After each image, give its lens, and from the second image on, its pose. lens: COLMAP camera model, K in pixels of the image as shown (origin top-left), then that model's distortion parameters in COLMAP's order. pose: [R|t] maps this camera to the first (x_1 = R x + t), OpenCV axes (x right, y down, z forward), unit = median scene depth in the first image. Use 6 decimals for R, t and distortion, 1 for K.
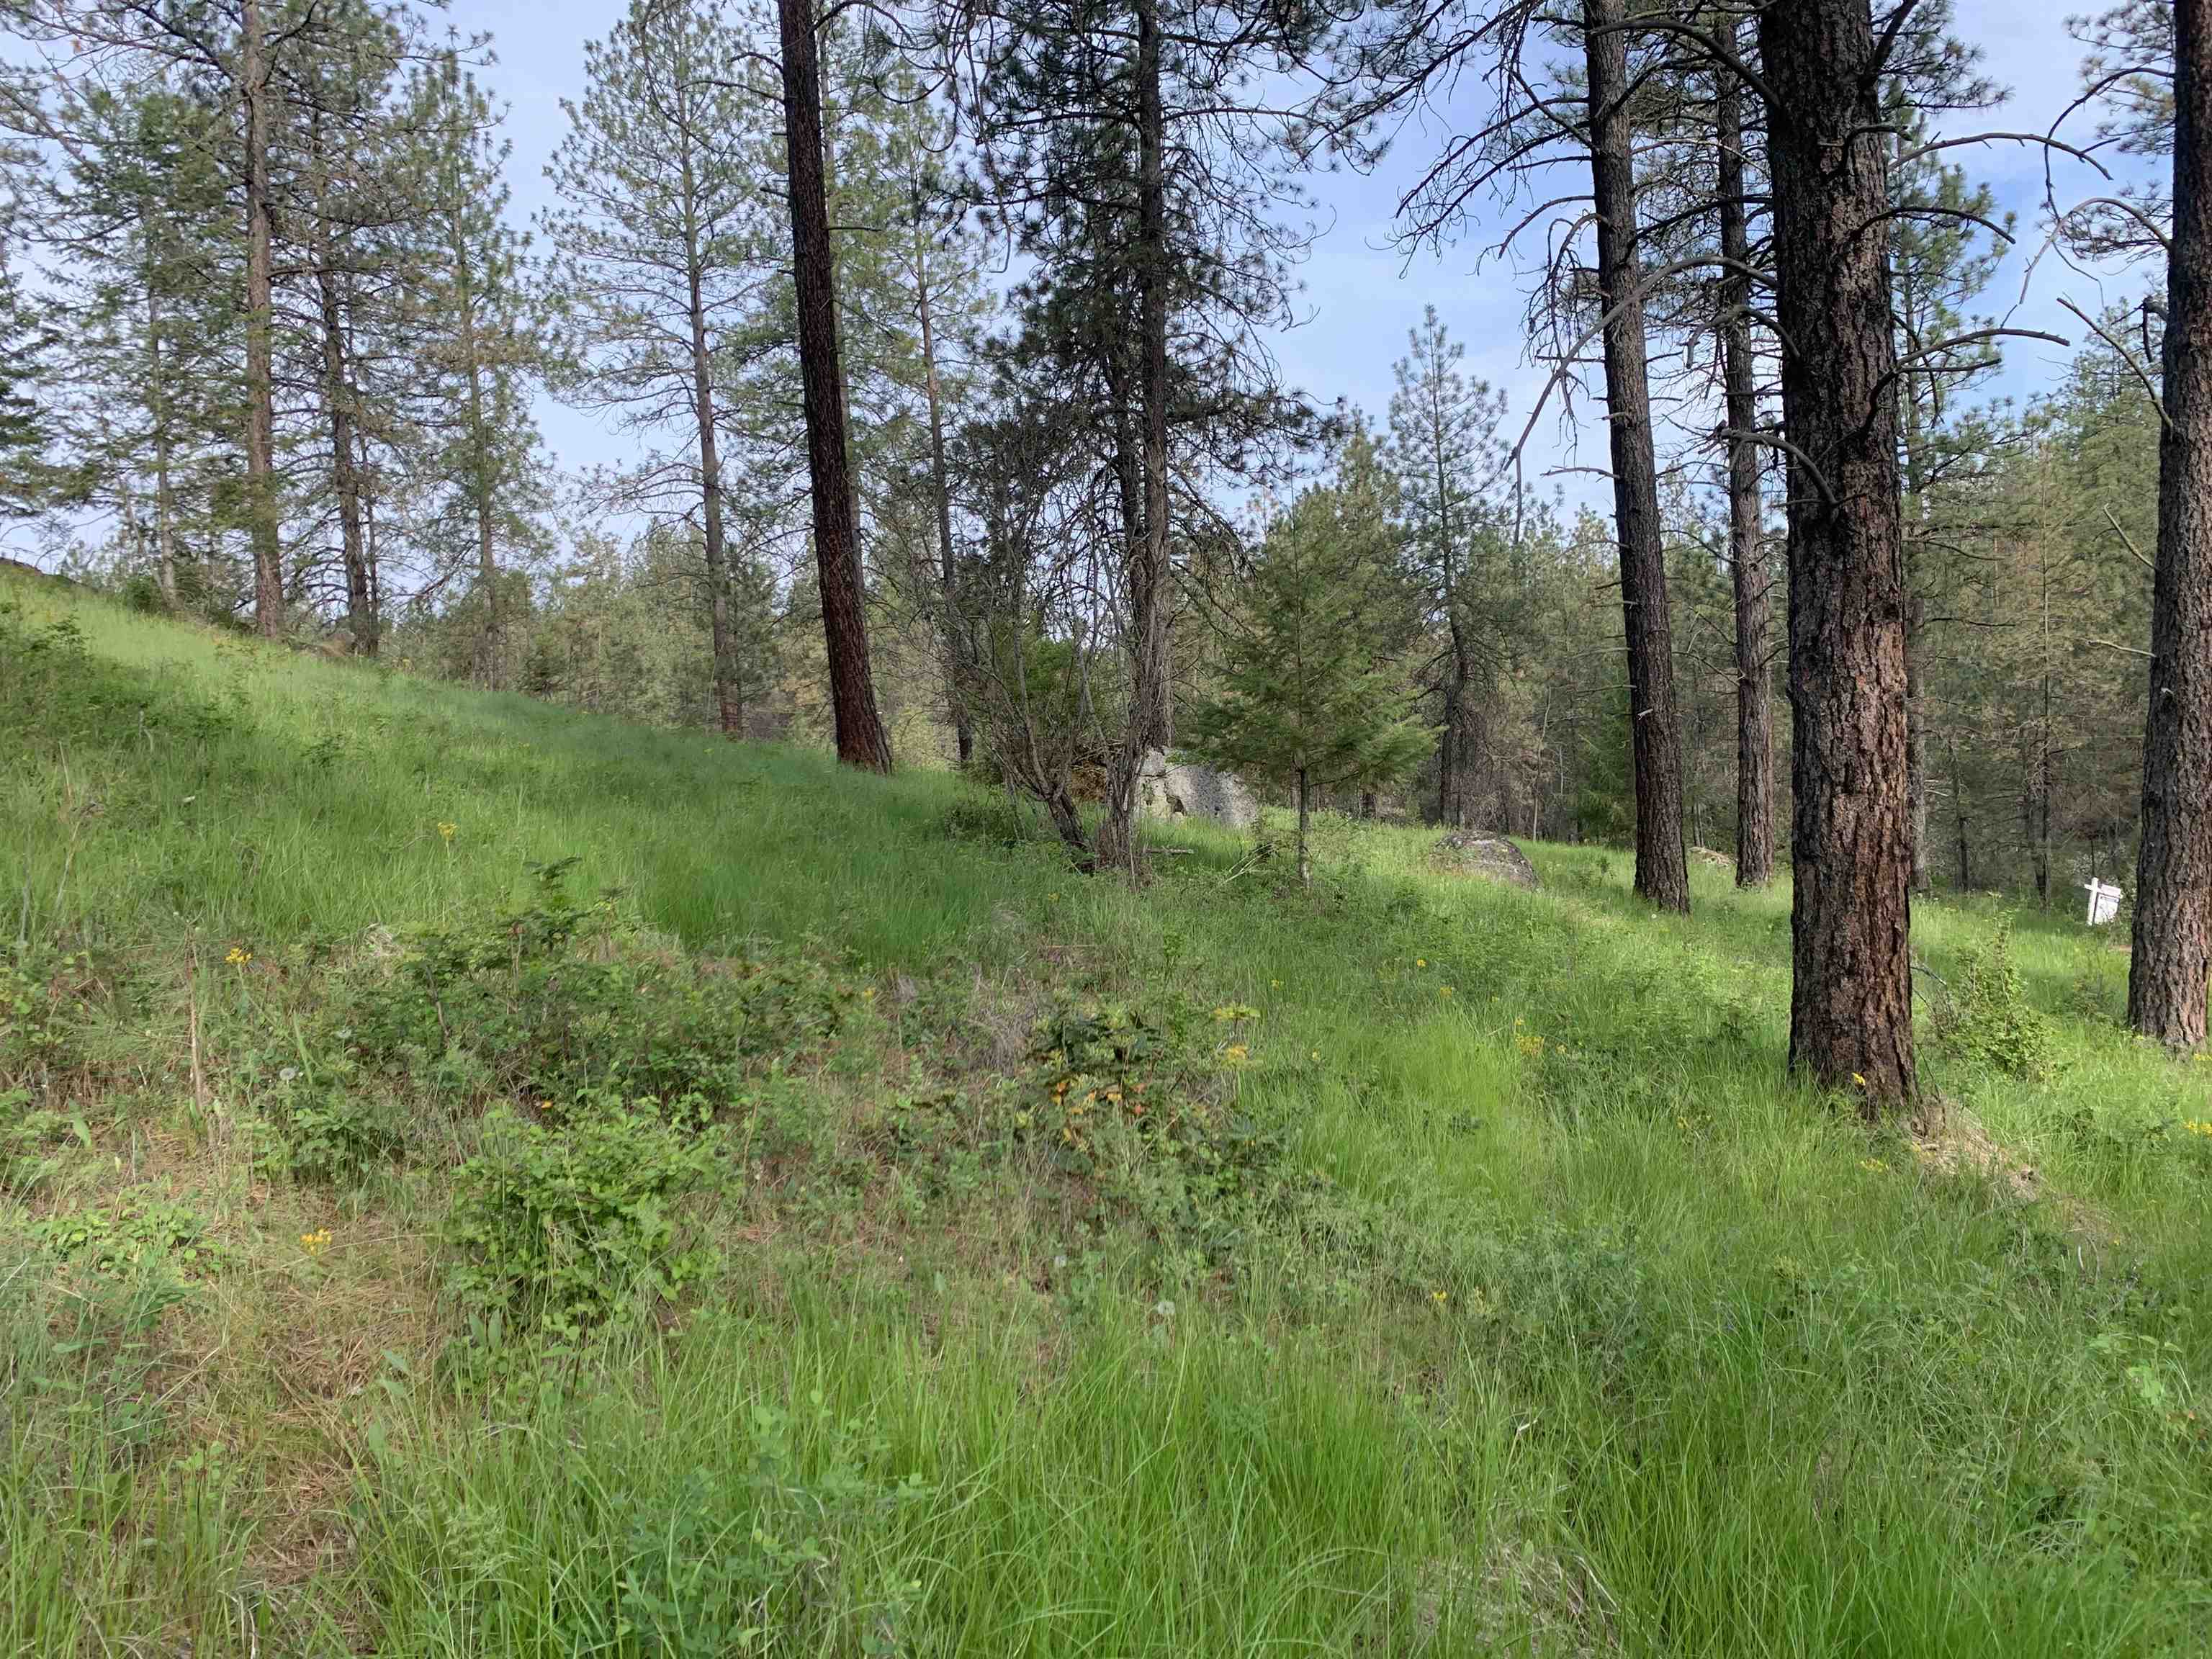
lens RADIAL K [[1645.0, 0, 1108.1], [0, 1645.0, 832.9], [0, 0, 1]] dist [0.015350, -0.004783]
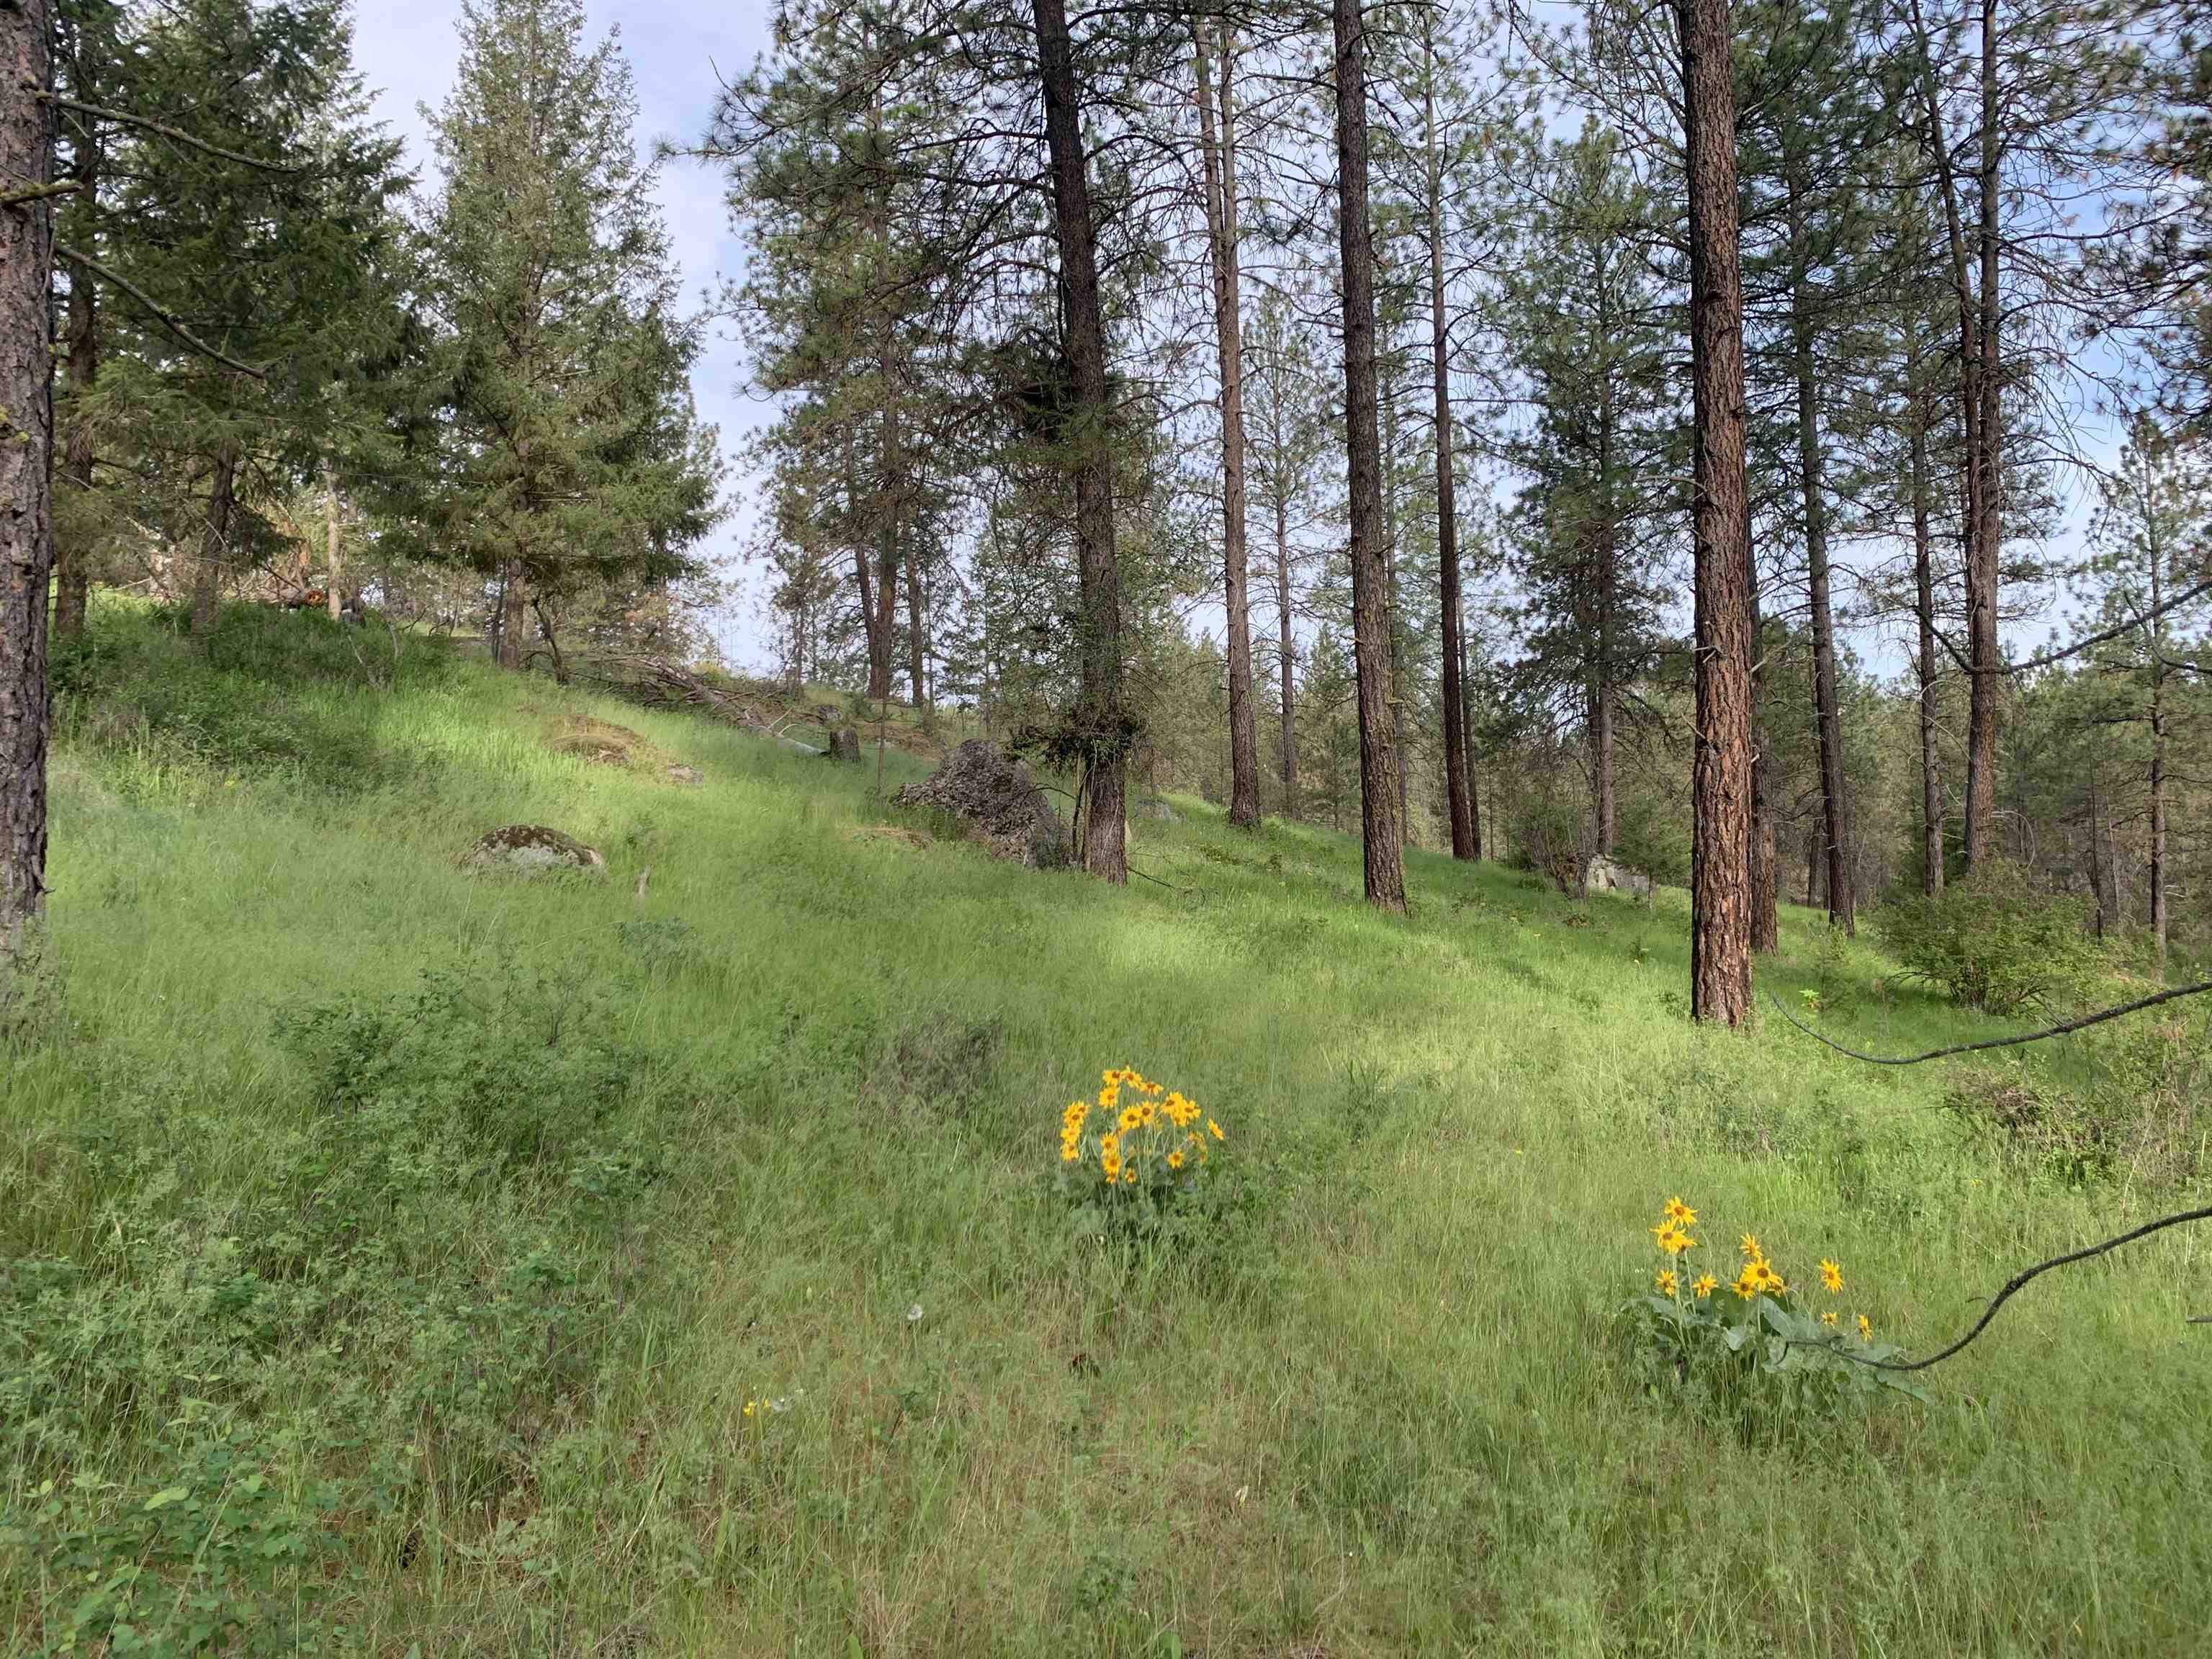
lens RADIAL K [[1645.0, 0, 1108.1], [0, 1645.0, 832.9], [0, 0, 1]] dist [0.015350, -0.004783]
pose [[0.962620, 0.019106, -0.270180, -0.006410], [-0.032378, 0.998473, -0.044753, 0.024663], [0.268912, 0.051828, 0.961769, -0.846090]]
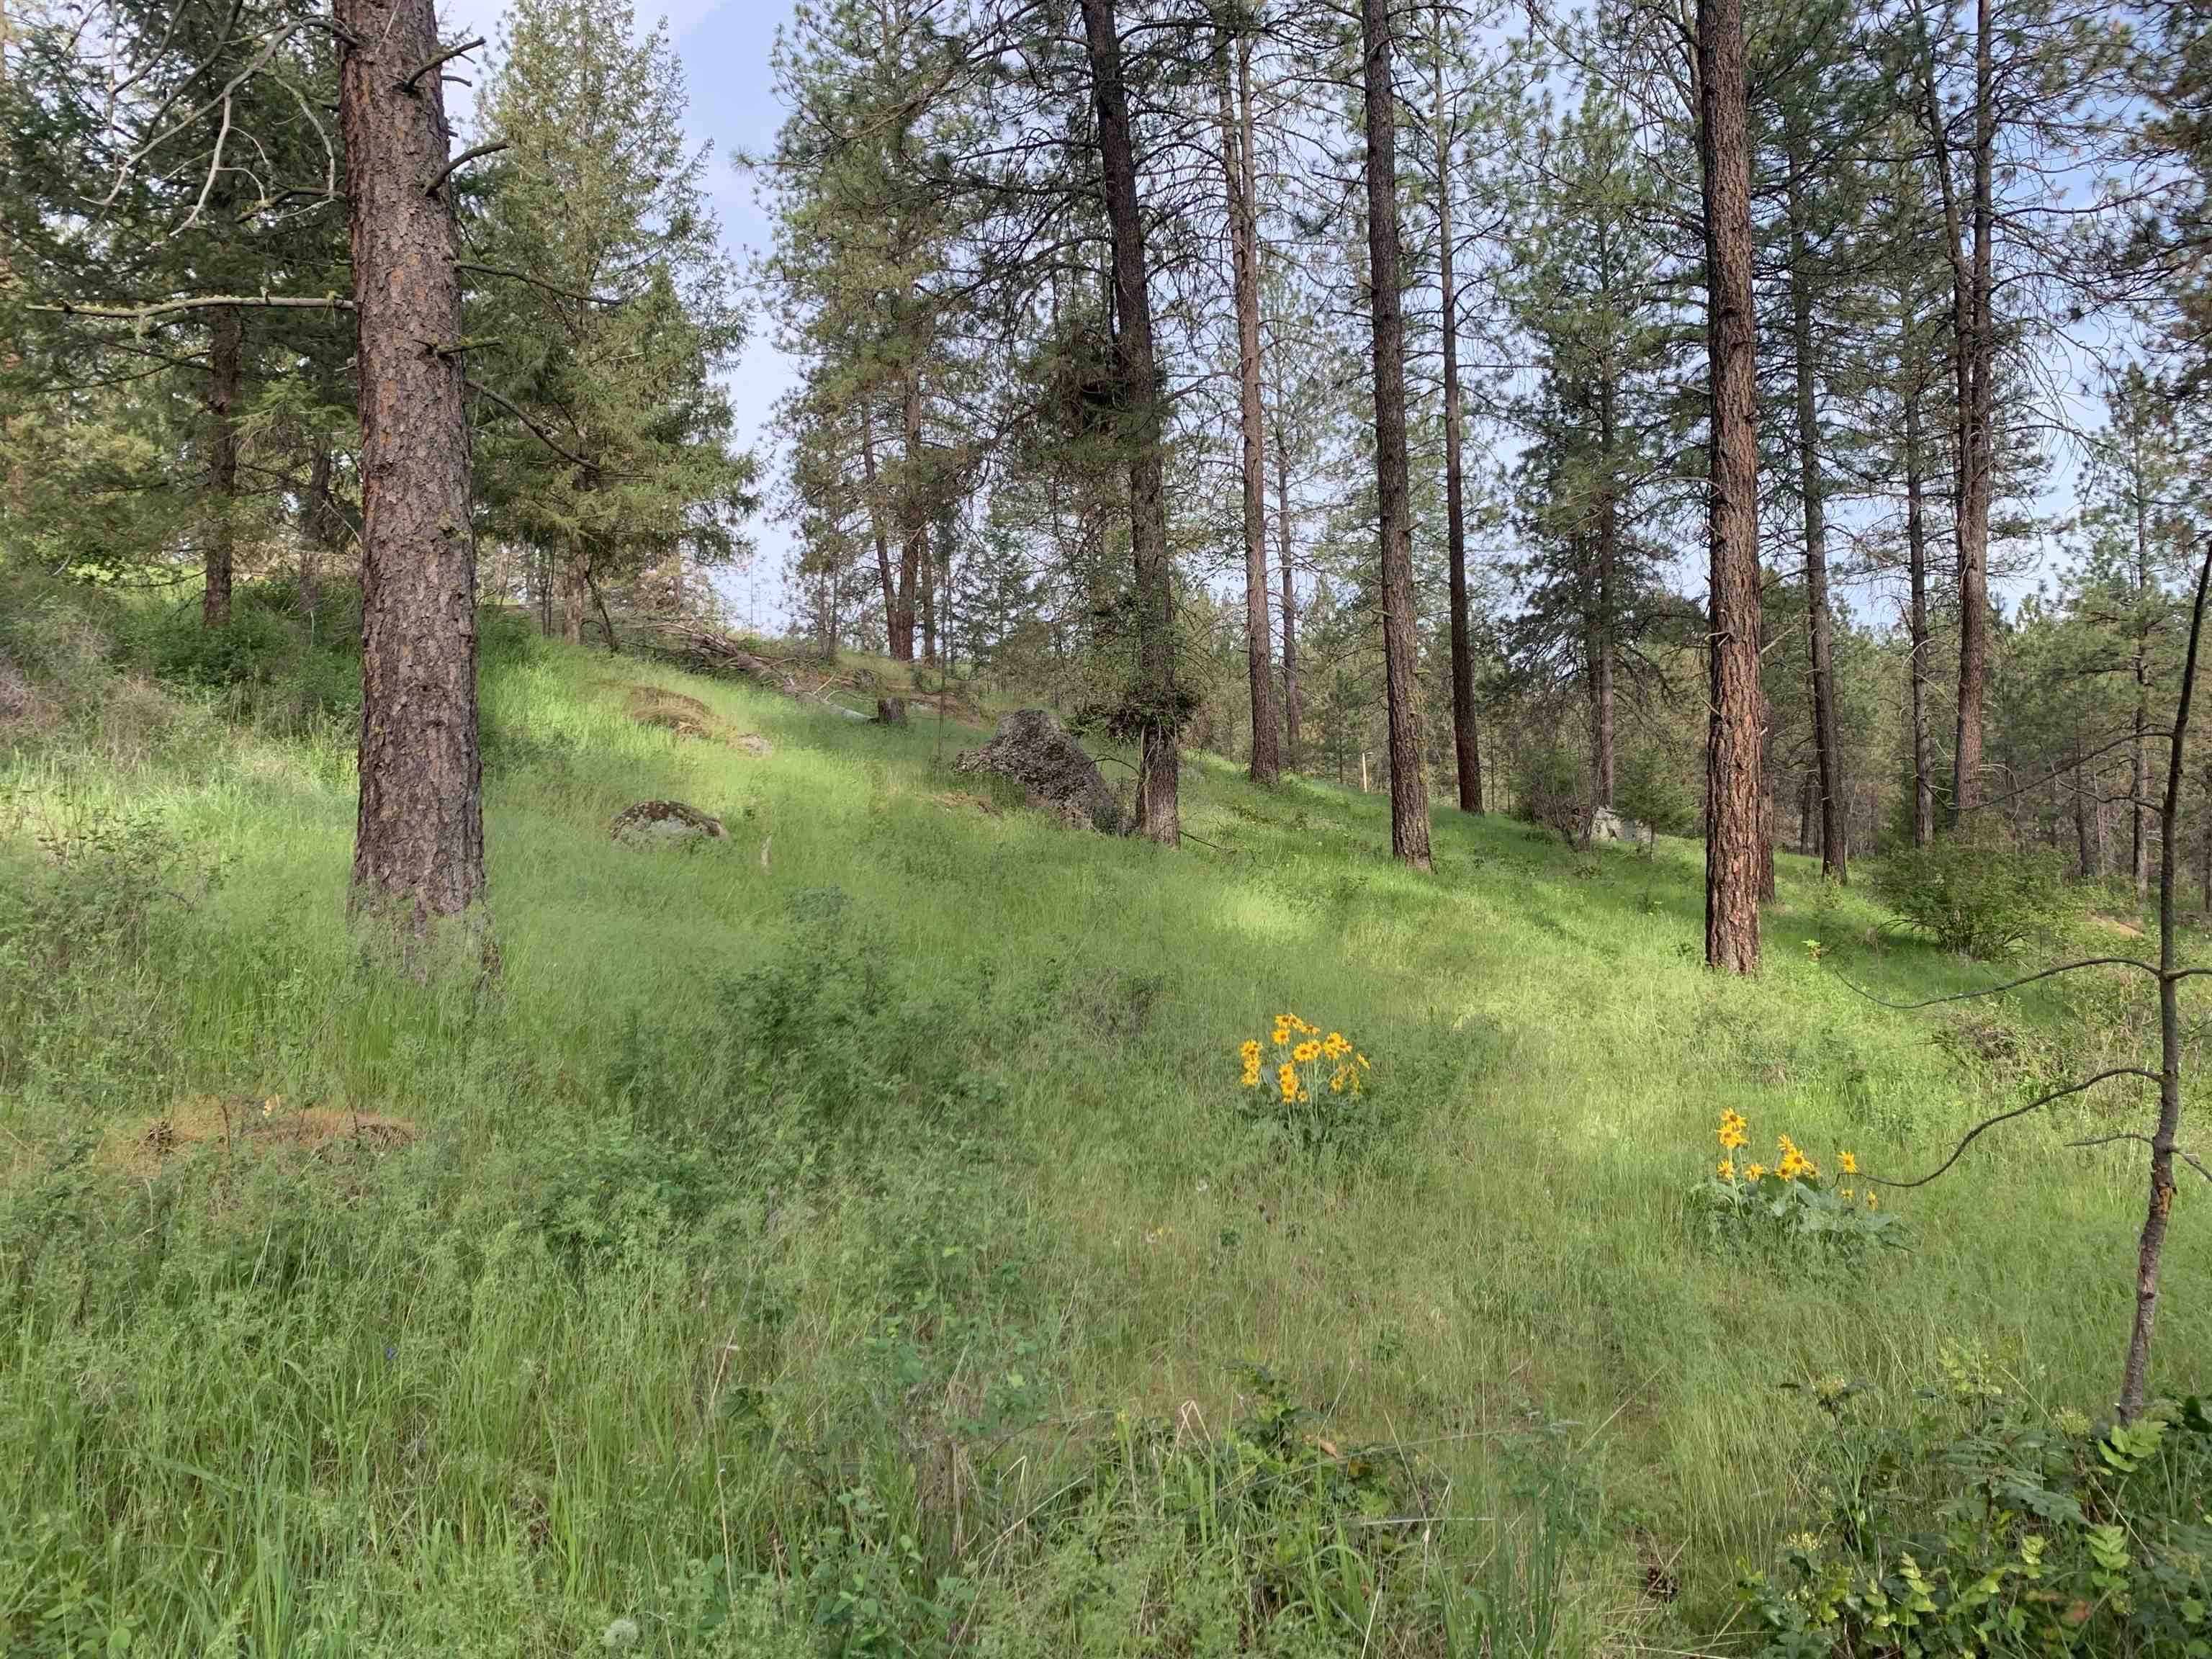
lens RADIAL K [[1645.0, 0, 1108.1], [0, 1645.0, 832.9], [0, 0, 1]] dist [0.015350, -0.004783]
pose [[0.964129, 0.020786, -0.264619, -0.017598], [-0.025330, 0.999584, -0.013772, 0.020631], [0.264223, 0.019981, 0.964255, -0.901631]]
